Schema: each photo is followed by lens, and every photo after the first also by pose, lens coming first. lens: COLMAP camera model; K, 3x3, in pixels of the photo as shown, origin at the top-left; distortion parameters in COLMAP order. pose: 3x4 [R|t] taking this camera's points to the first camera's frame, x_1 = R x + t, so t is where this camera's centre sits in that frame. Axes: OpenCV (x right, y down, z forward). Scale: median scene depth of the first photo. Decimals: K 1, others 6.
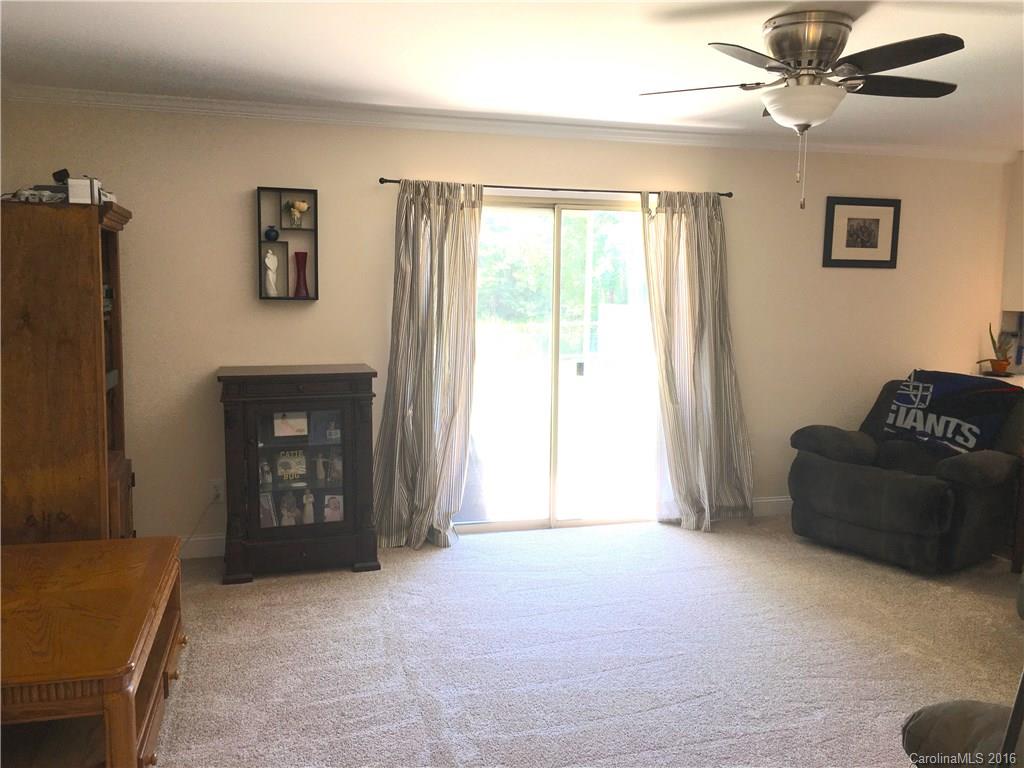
lens RADIAL K [[869.4, 0, 515.5], [0, 869.4, 380.8], [0, 0, 1]] dist [0.061526, -0.067436]
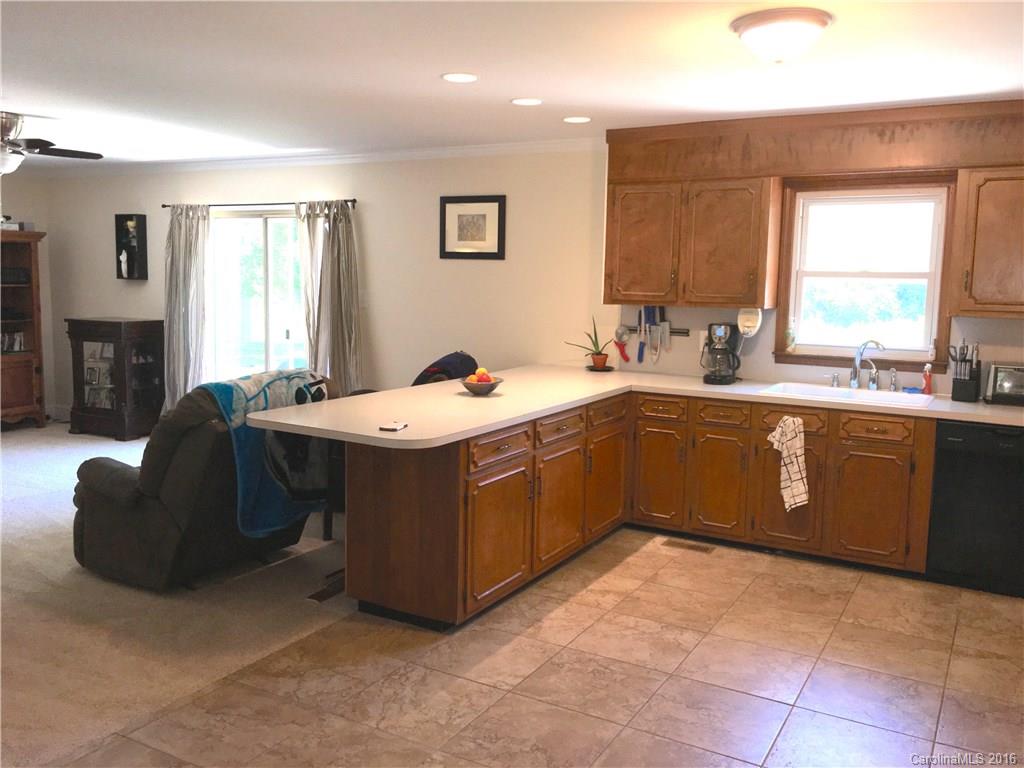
lens RADIAL K [[869.4, 0, 519.5], [0, 869.4, 380.5], [0, 0, 1]] dist [0.061526, -0.067436]
pose [[0.699569, 0.089501, -0.708938, 1.328865], [-0.091216, 0.995194, 0.035629, -0.023688], [0.708720, 0.039741, 0.704370, 0.301453]]
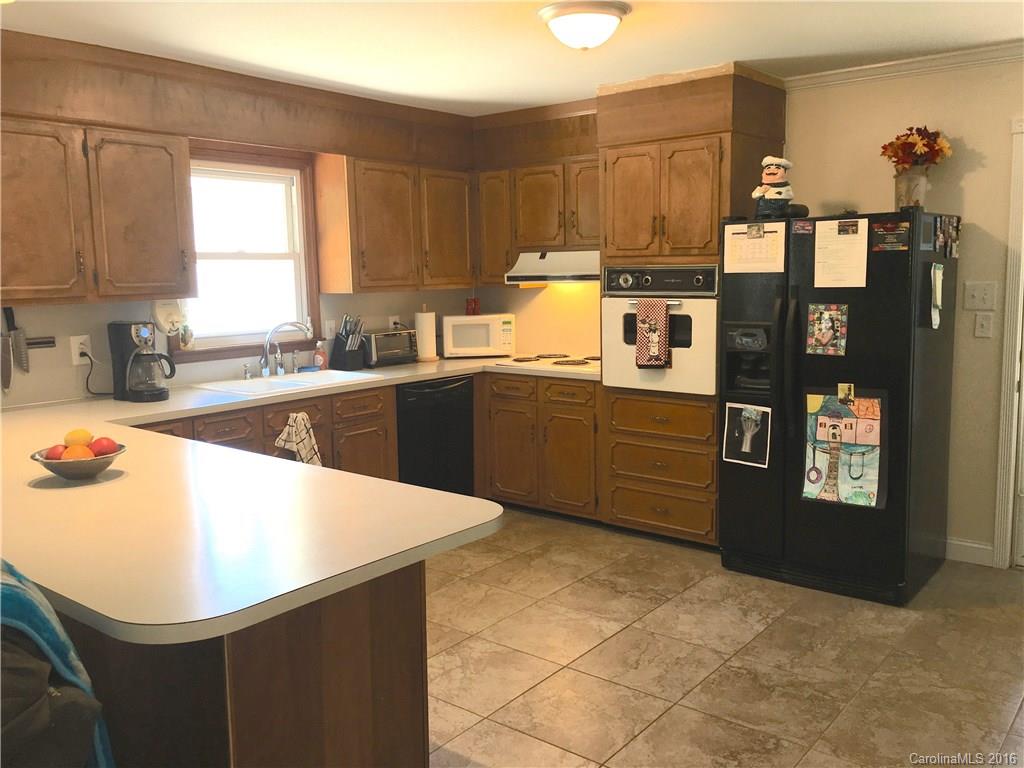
lens RADIAL K [[869.4, 0, 517.8], [0, 869.4, 373.5], [0, 0, 1]] dist [0.061526, -0.067436]
pose [[0.812590, -0.095494, 0.574959, 0.613558], [0.090762, 0.995185, 0.037014, -0.027482], [-0.575725, 0.022107, 0.817345, 0.352463]]
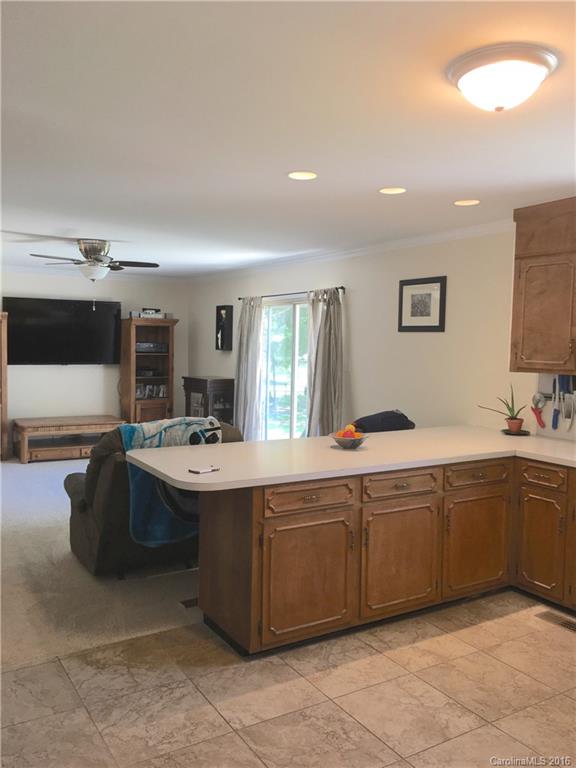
lens RADIAL K [[652.0, 0, 285.8], [0, 652.0, 382.8], [0, 0, 1]] dist [0.061526, -0.067436]
pose [[0.265842, 0.053464, -0.962533, 1.376407], [-0.121985, 0.992301, 0.021426, -0.055739], [0.956268, 0.111719, 0.270317, 0.607638]]
